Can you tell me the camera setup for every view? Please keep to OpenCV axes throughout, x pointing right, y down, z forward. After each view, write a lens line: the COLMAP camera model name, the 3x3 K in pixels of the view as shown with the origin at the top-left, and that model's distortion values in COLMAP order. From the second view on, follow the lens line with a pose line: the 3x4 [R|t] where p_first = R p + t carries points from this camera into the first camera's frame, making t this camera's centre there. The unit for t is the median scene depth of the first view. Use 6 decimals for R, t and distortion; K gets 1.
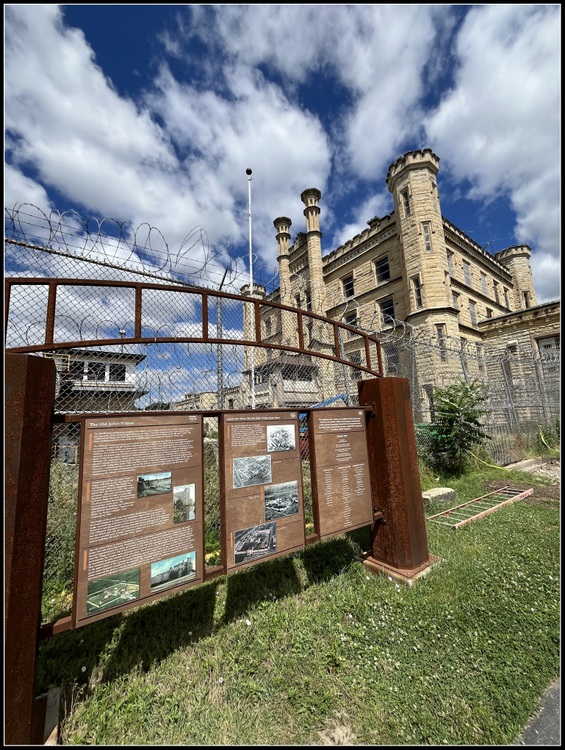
lens RADIAL K [[303.4, 0, 282.5], [0, 303.4, 375.0], [0, 0, 1]] dist [-0.001729, -0.000119]
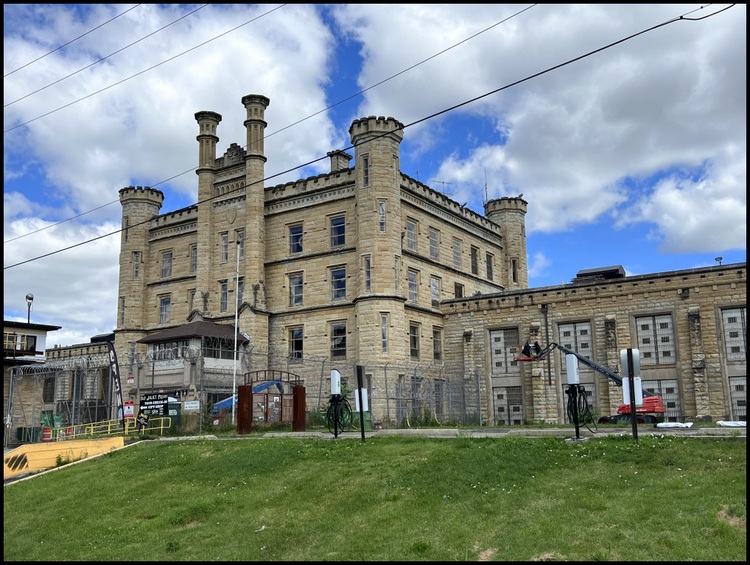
lens RADIAL K [[737.6, 0, 375.0], [0, 737.6, 282.5], [0, 0, 1]] dist [0.011756, 0.004396]
pose [[0.940292, 0.091145, 0.327940, -0.222851], [-0.076113, 0.995387, -0.058412, -0.094833], [-0.331751, 0.029964, 0.942891, -0.932319]]
